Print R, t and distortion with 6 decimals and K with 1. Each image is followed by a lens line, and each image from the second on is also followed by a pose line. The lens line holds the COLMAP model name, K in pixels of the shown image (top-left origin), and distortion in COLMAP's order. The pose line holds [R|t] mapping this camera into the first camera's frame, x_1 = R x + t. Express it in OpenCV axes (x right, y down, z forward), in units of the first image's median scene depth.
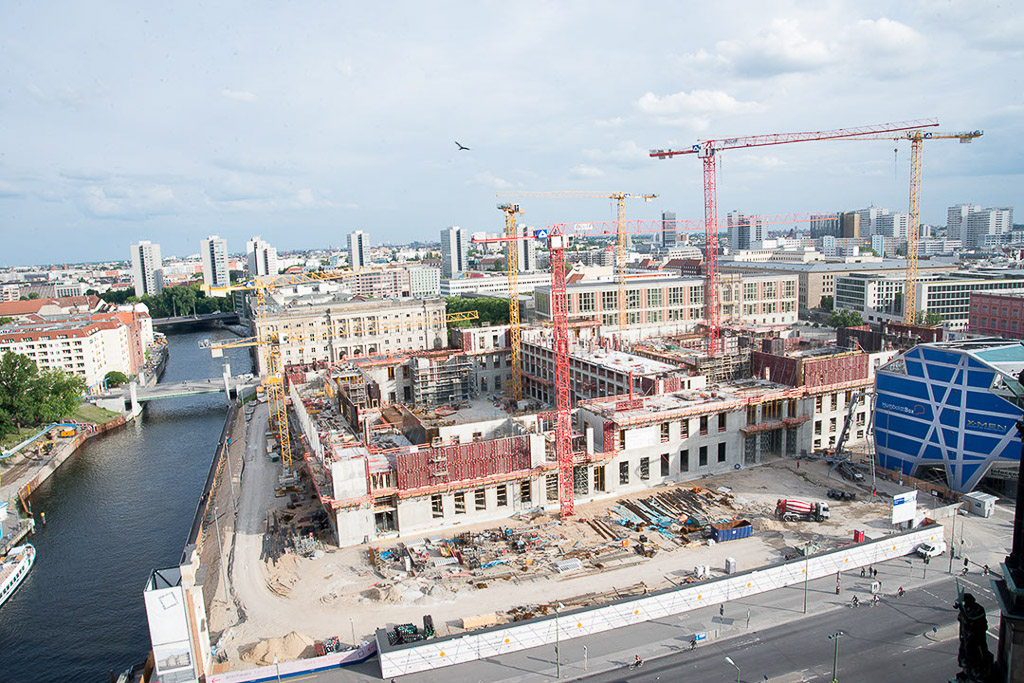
lens RADIAL K [[697.1, 0, 506.2], [0, 697.1, 343.9], [0, 0, 1]] dist [-0.136039, 0.095435]
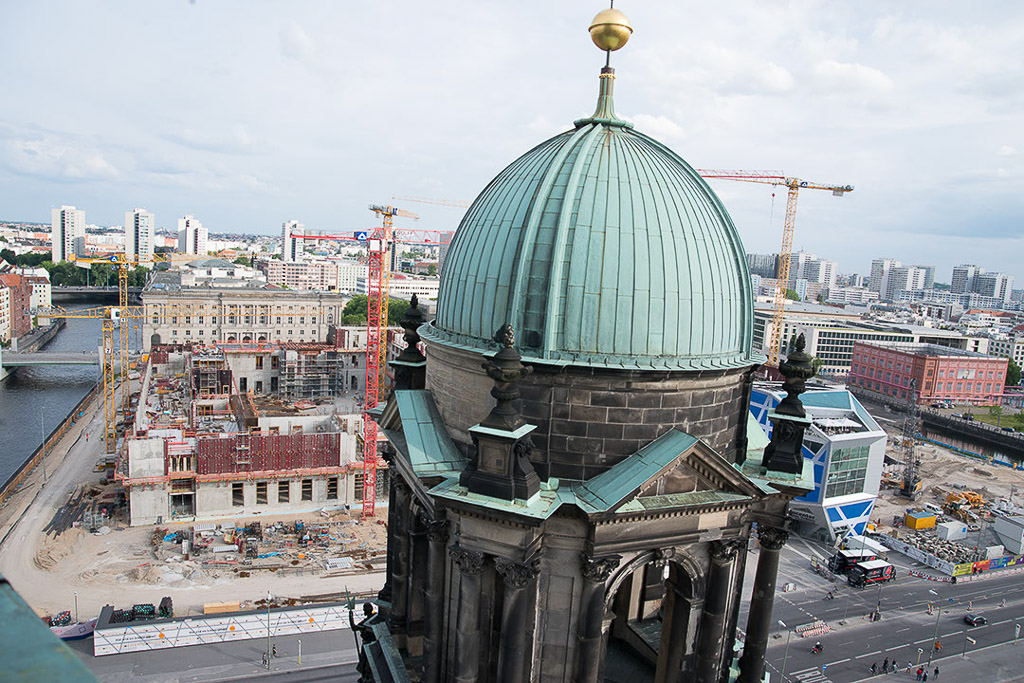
lens RADIAL K [[697.1, 0, 506.2], [0, 697.1, 343.9], [0, 0, 1]] dist [-0.136039, 0.095435]
pose [[0.992368, 0.099697, 0.072566, 0.119389], [-0.098753, 0.994975, -0.016489, -0.003168], [-0.073846, 0.009197, 0.997227, -0.011682]]
